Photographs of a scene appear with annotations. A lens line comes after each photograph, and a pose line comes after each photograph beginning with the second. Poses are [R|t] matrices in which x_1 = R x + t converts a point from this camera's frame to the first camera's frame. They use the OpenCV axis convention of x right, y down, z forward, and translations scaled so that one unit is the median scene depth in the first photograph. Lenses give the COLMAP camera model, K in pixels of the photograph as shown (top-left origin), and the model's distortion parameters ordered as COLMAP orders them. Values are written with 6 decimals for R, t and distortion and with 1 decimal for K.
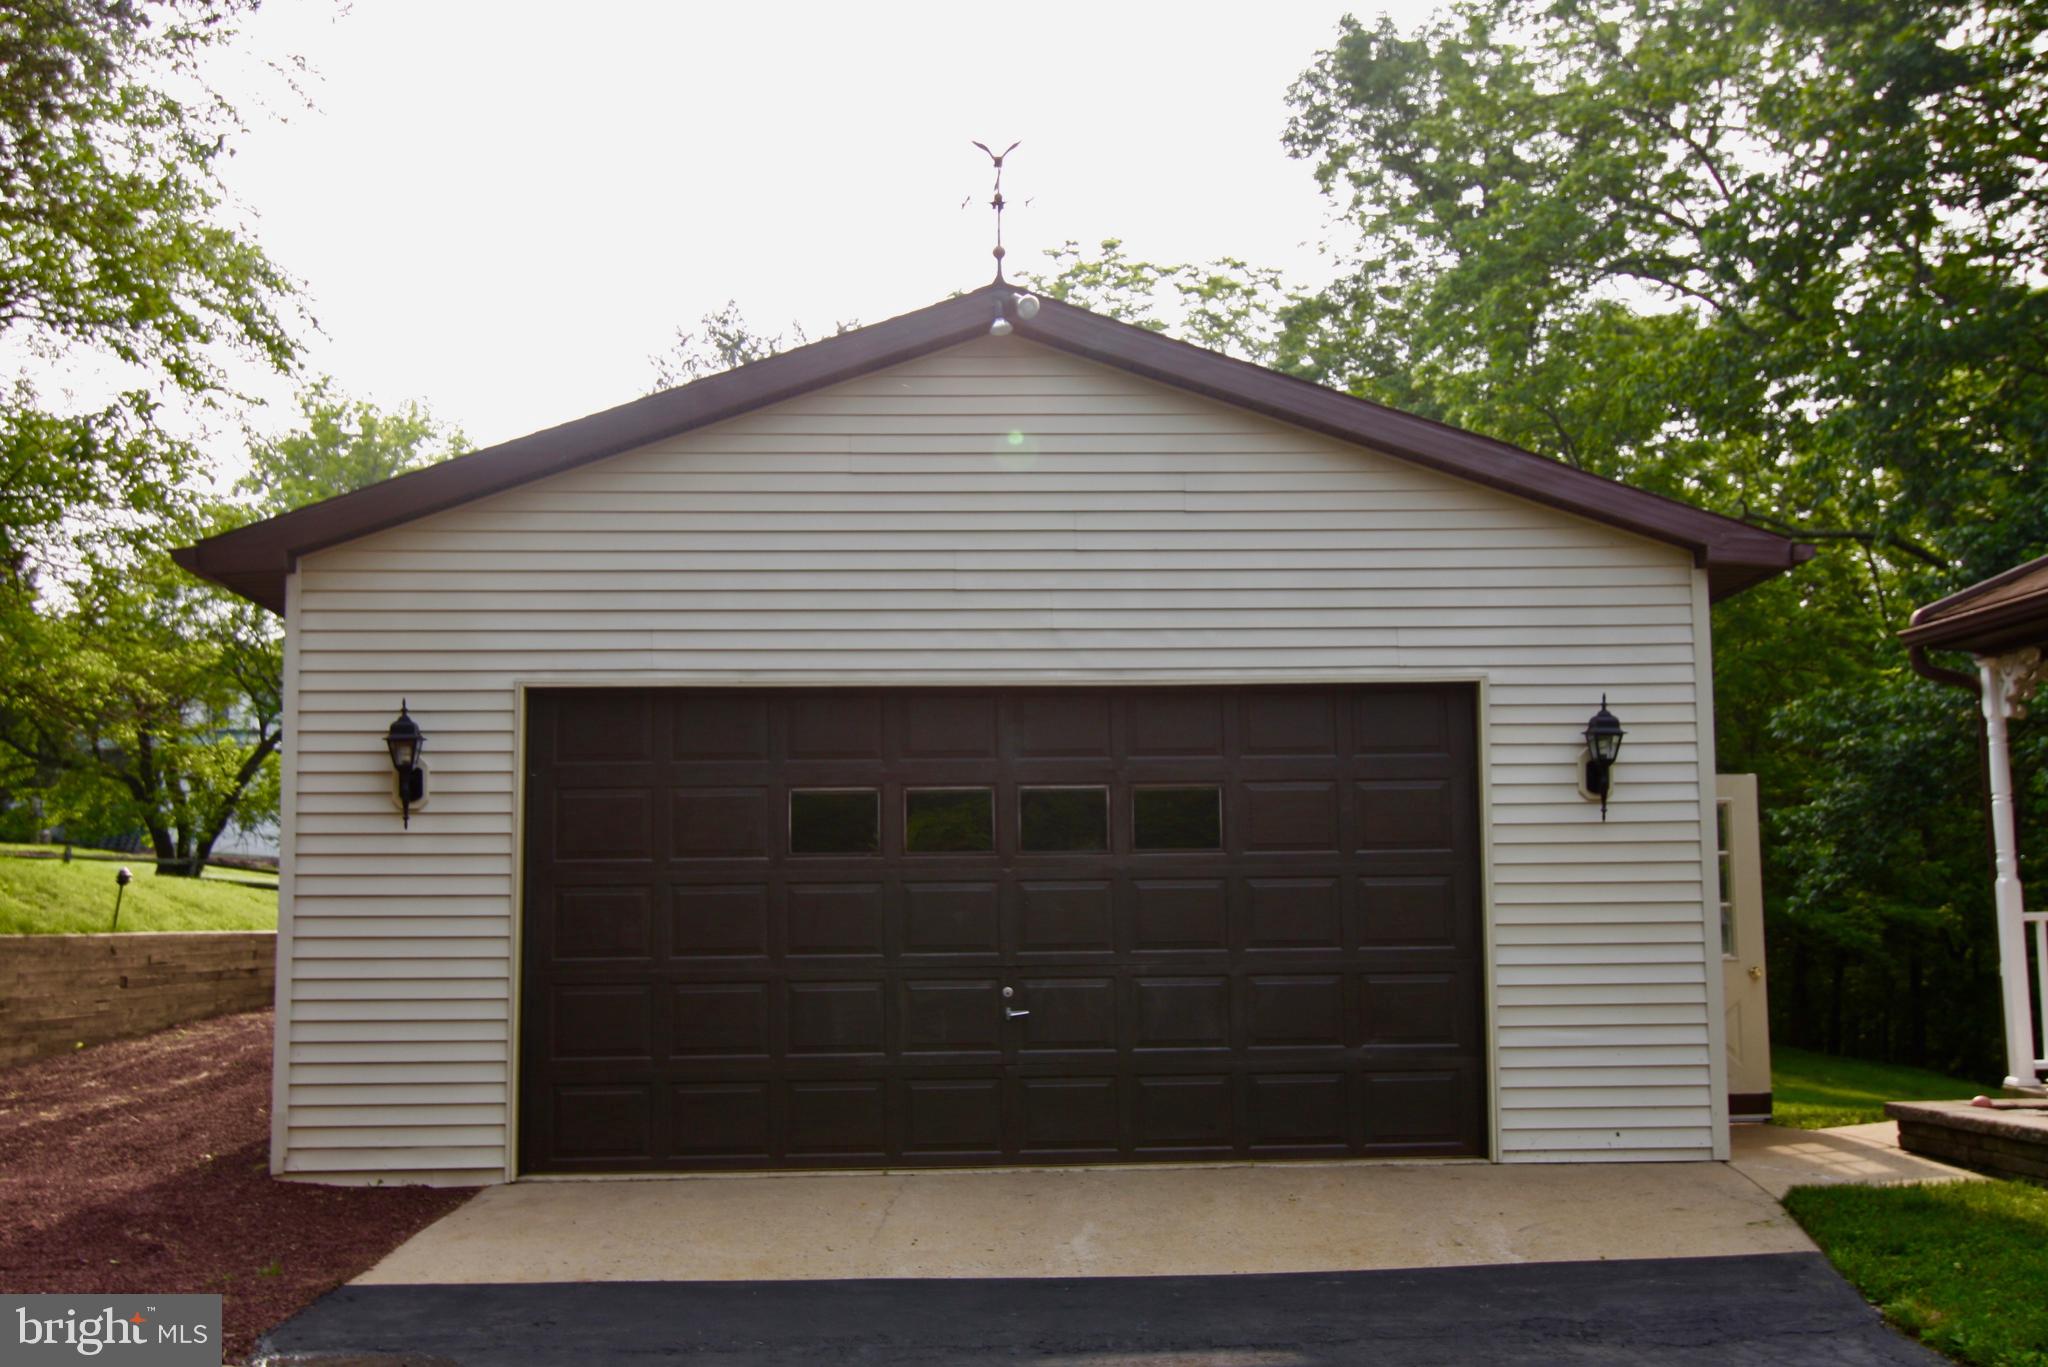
lens RADIAL K [[2161.6, 0, 1022.5], [0, 2161.6, 686.4], [0, 0, 1]] dist [0.016490, 0.000000]
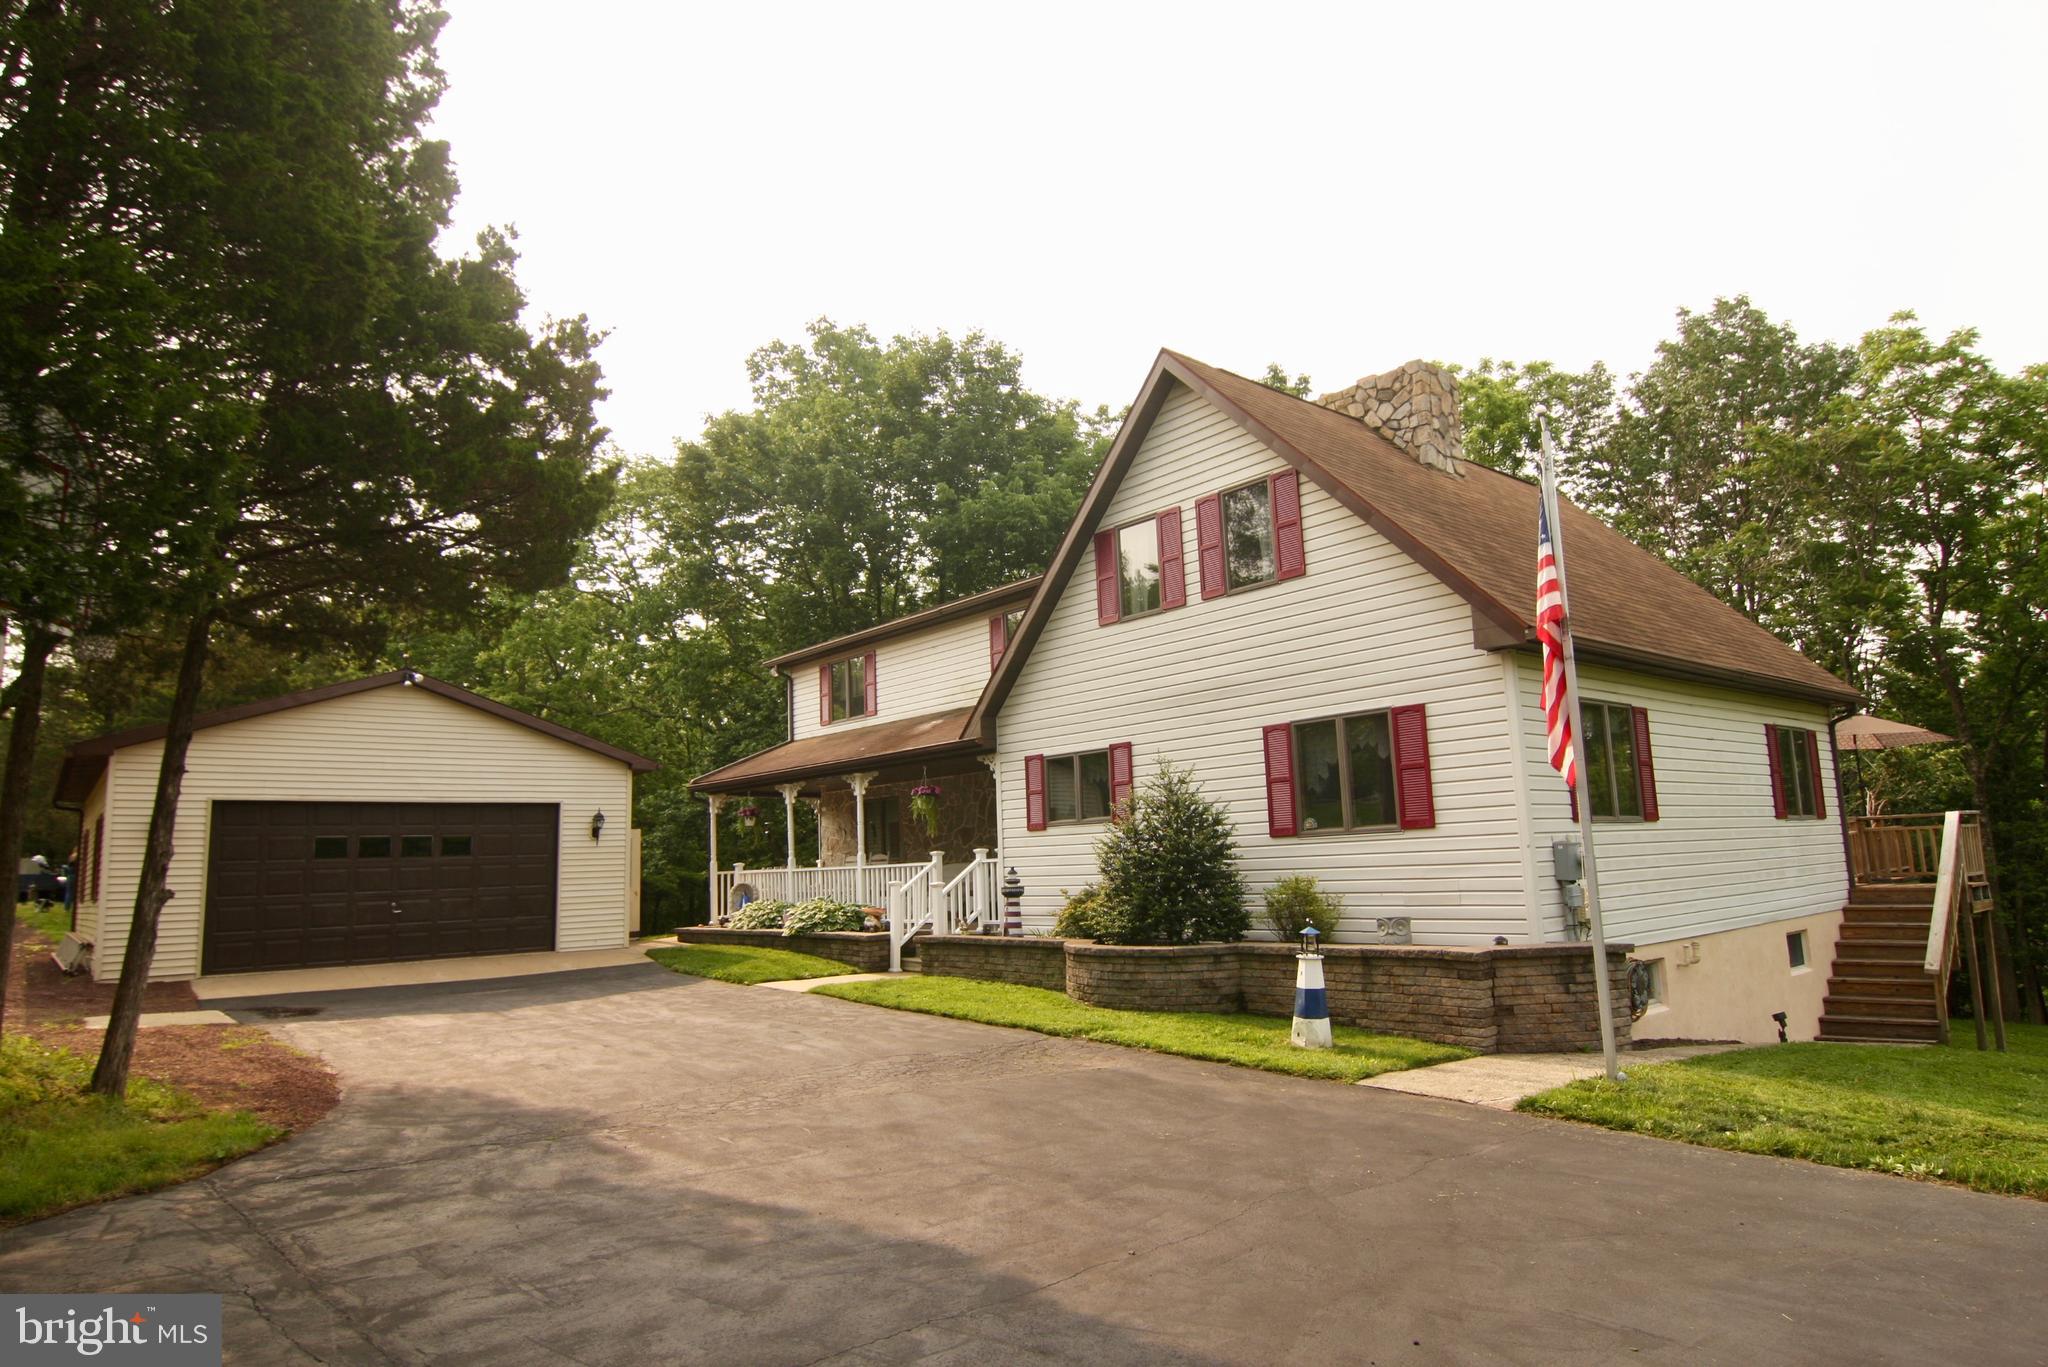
lens RADIAL K [[1181.3, 0, 1019.9], [0, 1181.3, 689.7], [0, 0, 1]] dist [-0.006526, -0.012747]
pose [[0.793446, 0.072527, 0.604304, -0.322026], [-0.037175, 0.996796, -0.070823, -0.071387], [-0.607504, 0.033729, 0.793600, -0.822292]]
